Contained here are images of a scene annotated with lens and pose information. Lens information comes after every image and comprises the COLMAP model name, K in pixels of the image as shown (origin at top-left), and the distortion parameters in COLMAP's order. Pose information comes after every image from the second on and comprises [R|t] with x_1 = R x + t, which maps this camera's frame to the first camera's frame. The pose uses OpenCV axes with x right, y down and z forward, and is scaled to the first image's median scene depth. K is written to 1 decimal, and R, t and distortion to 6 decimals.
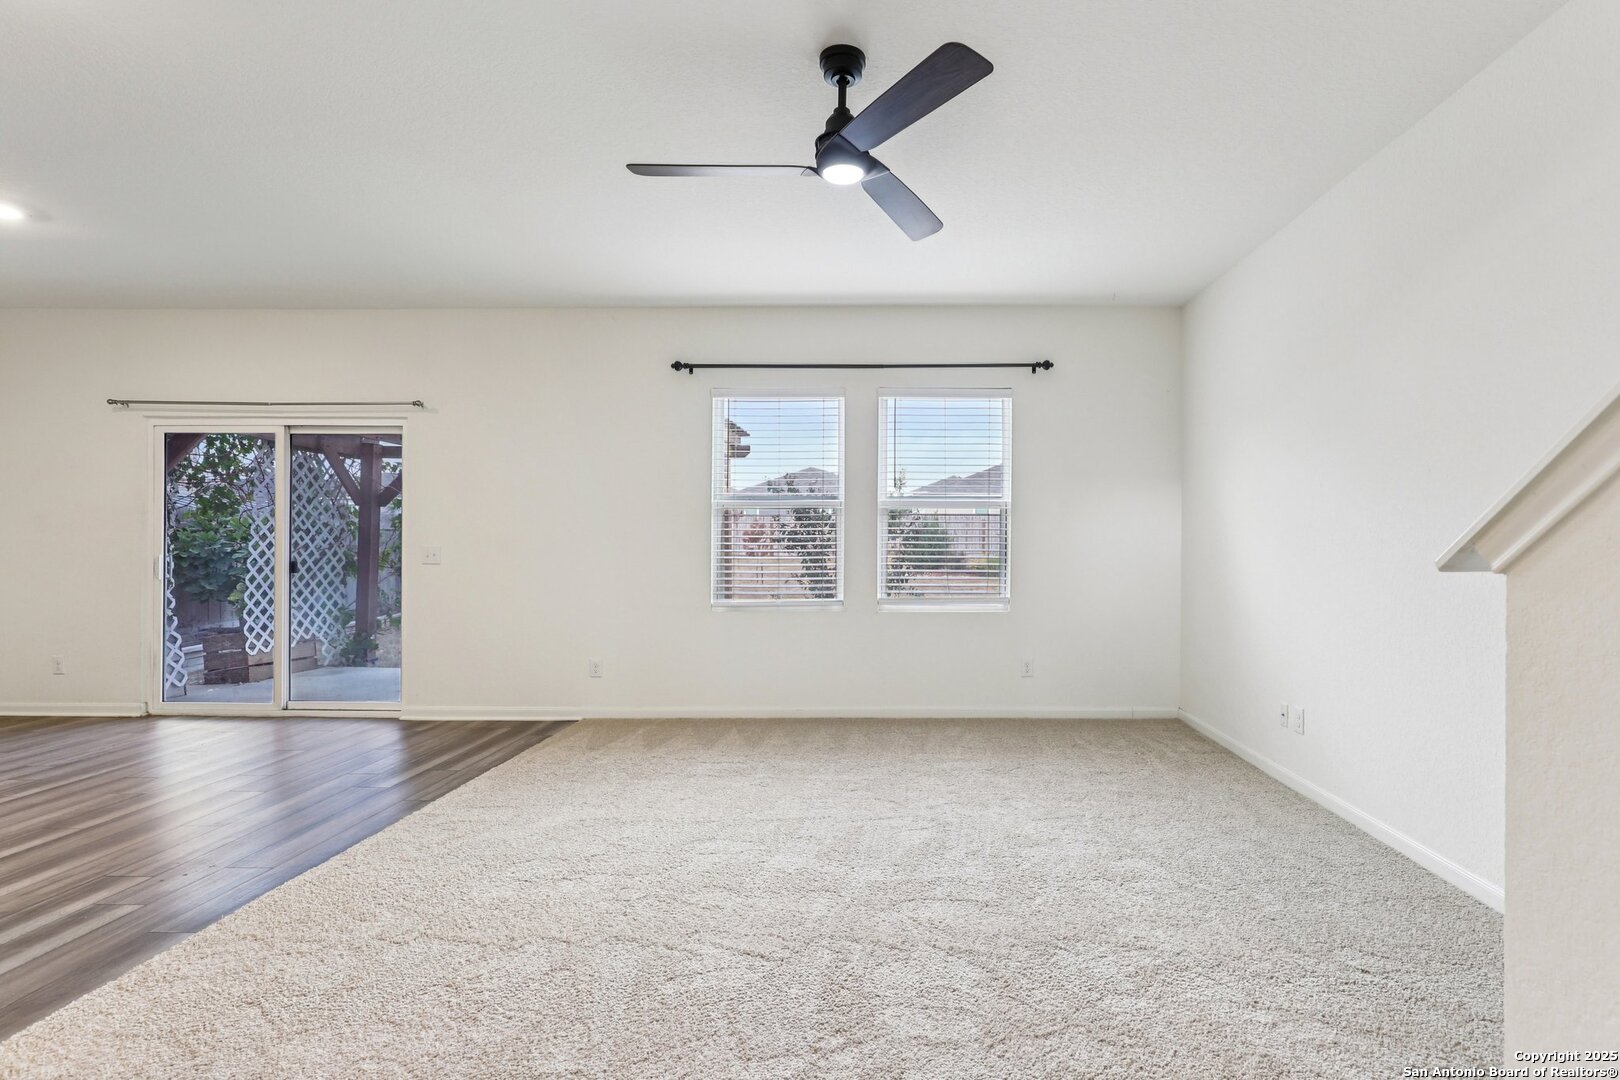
lens RADIAL K [[750.1, 0, 806.5], [0, 750.1, 543.2], [0, 0, 1]] dist [-0.005222, -0.000464]
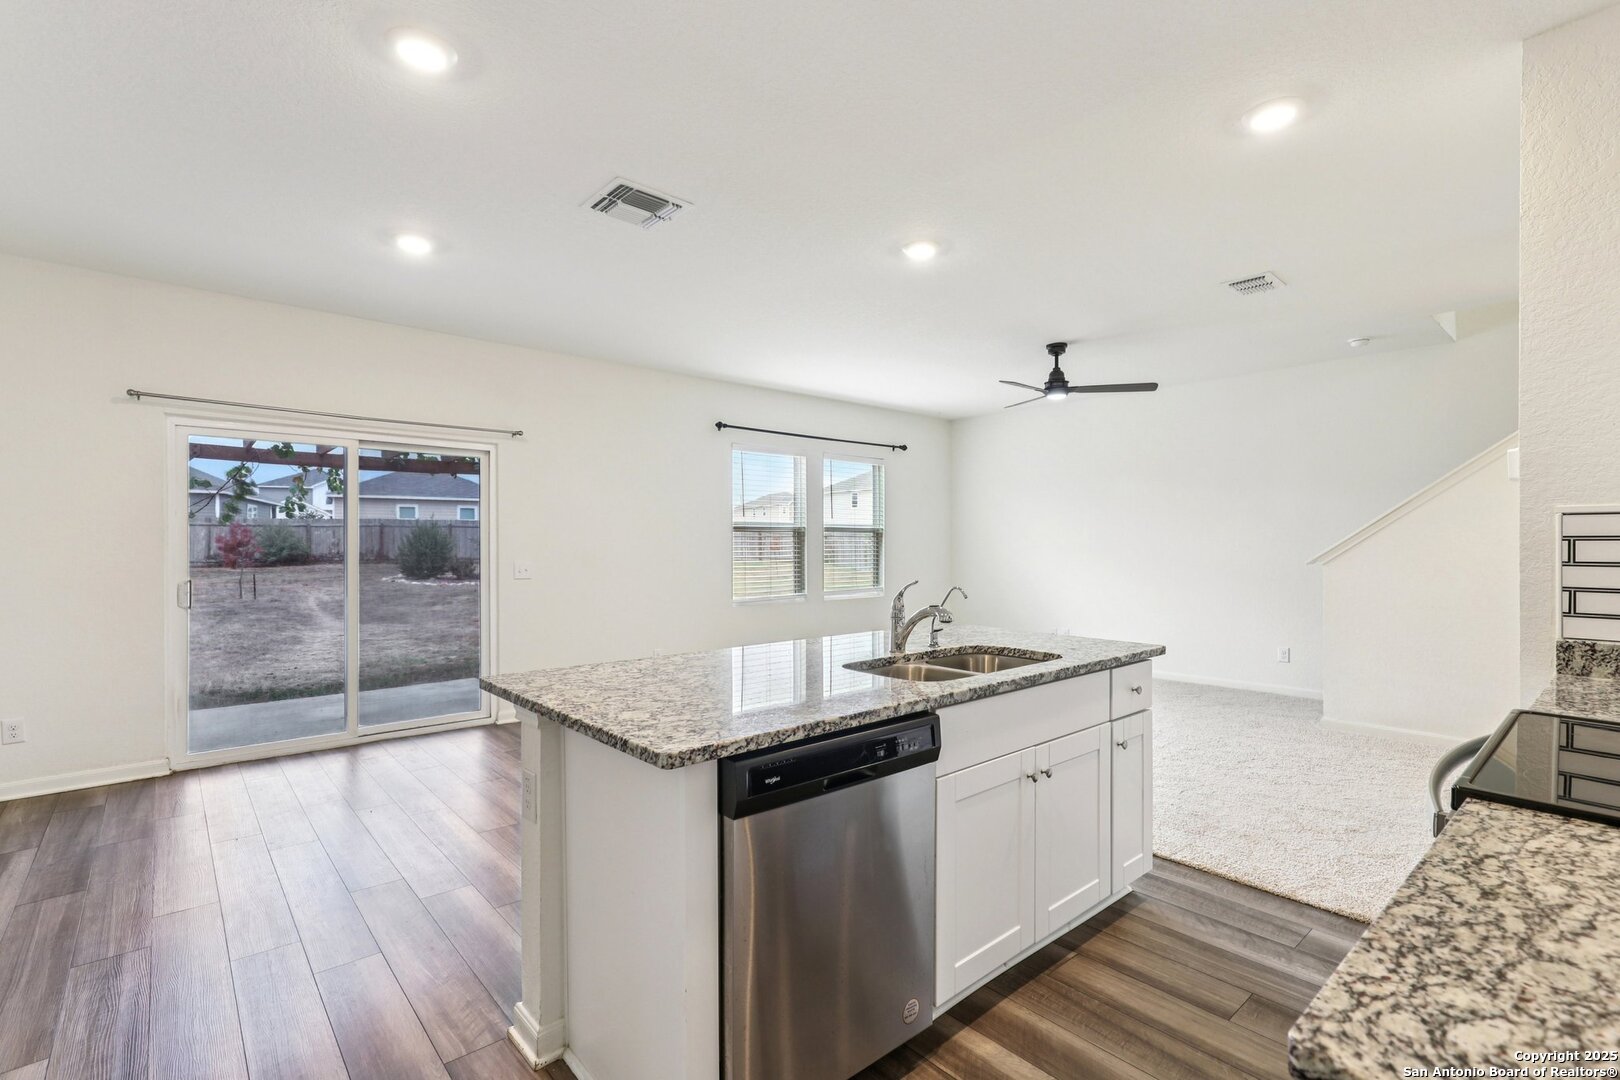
lens RADIAL K [[750.1, 0, 812.2], [0, 750.1, 544.8], [0, 0, 1]] dist [-0.005222, -0.000464]
pose [[0.746330, -0.001629, 0.665574, -0.907451], [0.008756, 0.999934, -0.007371, -0.012219], [-0.665519, 0.011329, 0.746295, -0.098431]]
